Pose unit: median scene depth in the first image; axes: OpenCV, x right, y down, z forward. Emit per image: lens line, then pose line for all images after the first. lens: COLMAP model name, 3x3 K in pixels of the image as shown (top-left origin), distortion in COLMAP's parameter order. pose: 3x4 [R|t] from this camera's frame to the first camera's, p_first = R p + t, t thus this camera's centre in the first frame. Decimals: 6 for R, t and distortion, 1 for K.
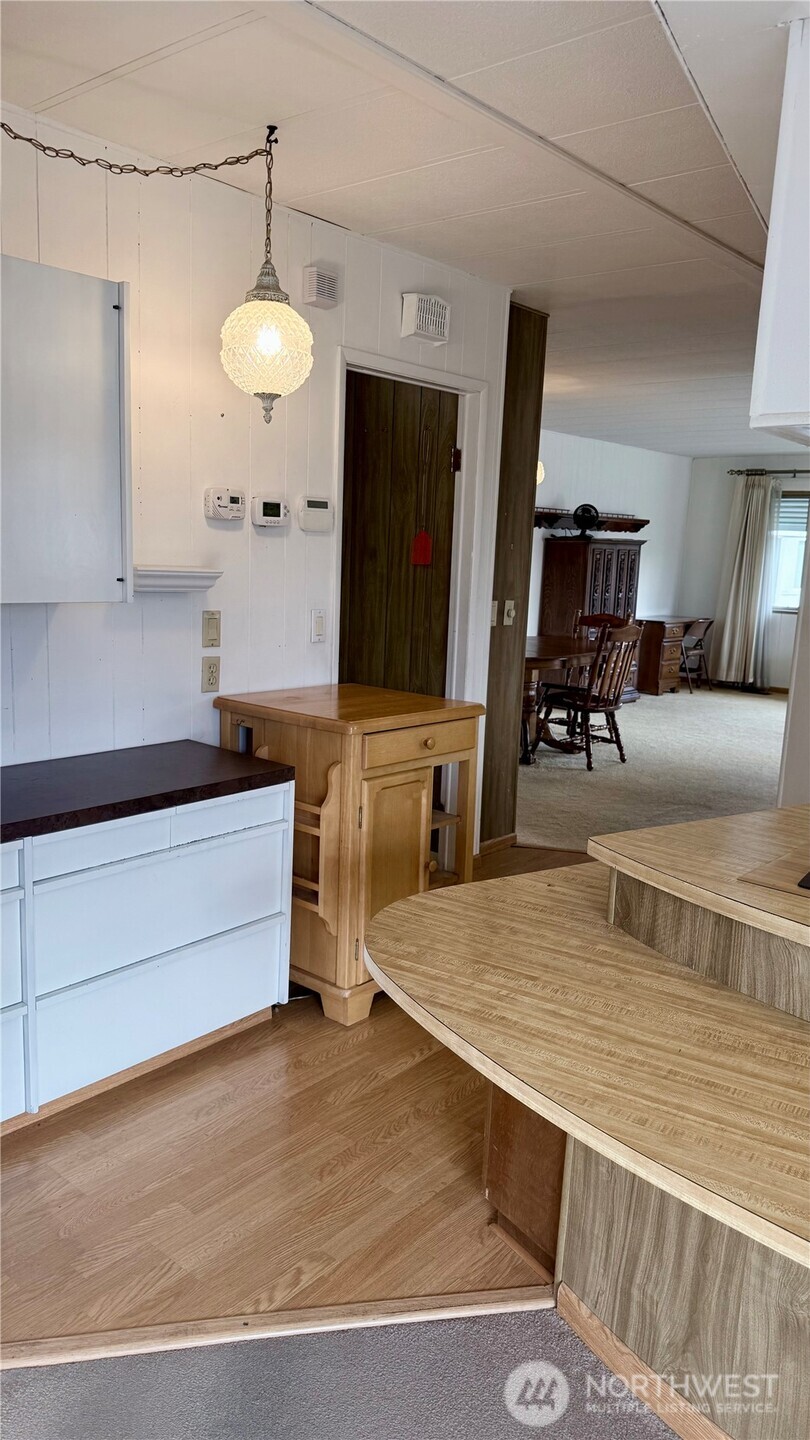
lens RADIAL K [[1013.1, 0, 391.2], [0, 1013.1, 731.7], [0, 0, 1]] dist [0.098379, -0.137595]
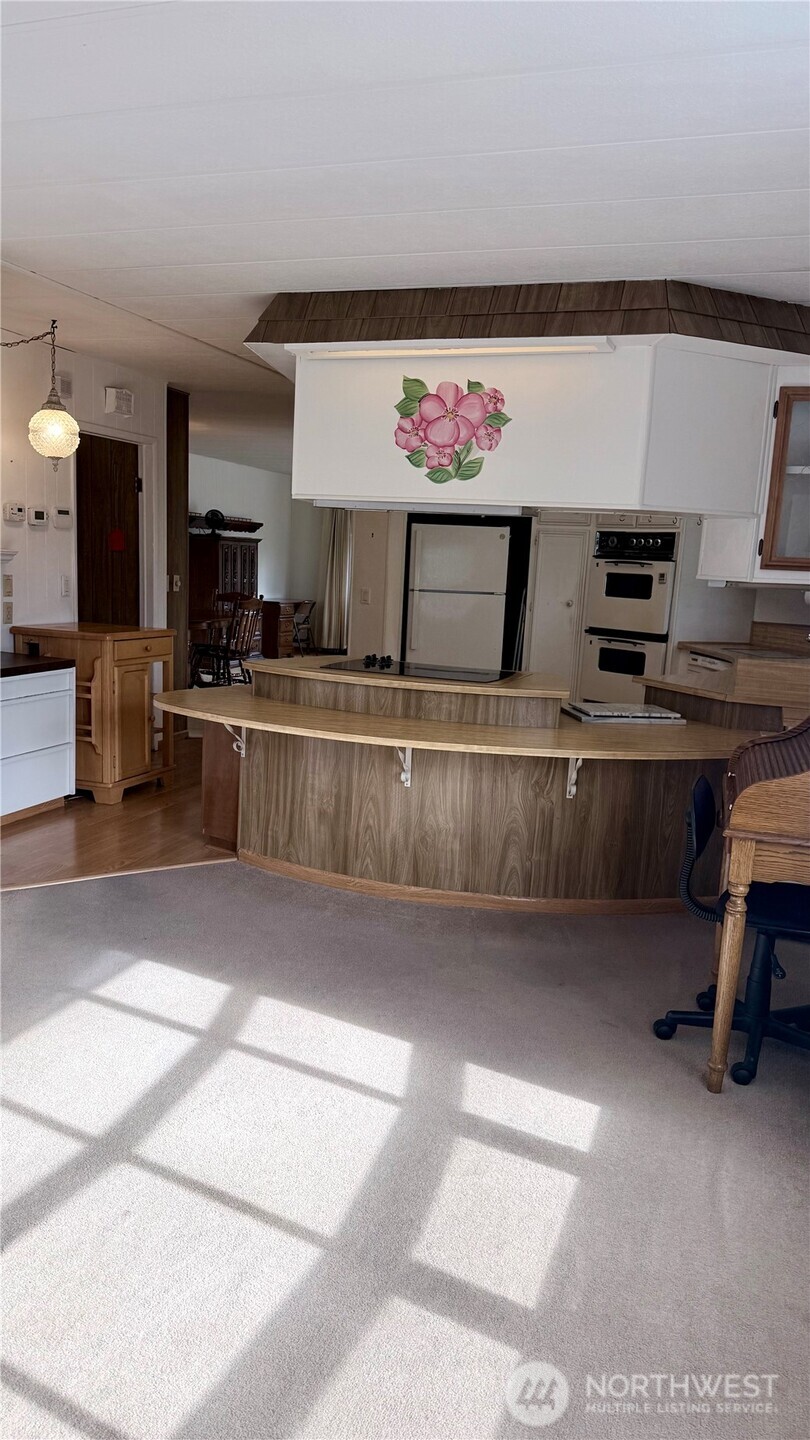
lens RADIAL K [[1013.1, 0, 413.3], [0, 1013.1, 727.2], [0, 0, 1]] dist [0.098379, -0.137595]
pose [[0.926899, -0.052683, 0.371594, -0.181568], [0.053256, 0.998543, 0.008727, 0.141014], [-0.371512, 0.011701, 0.928354, -0.754064]]
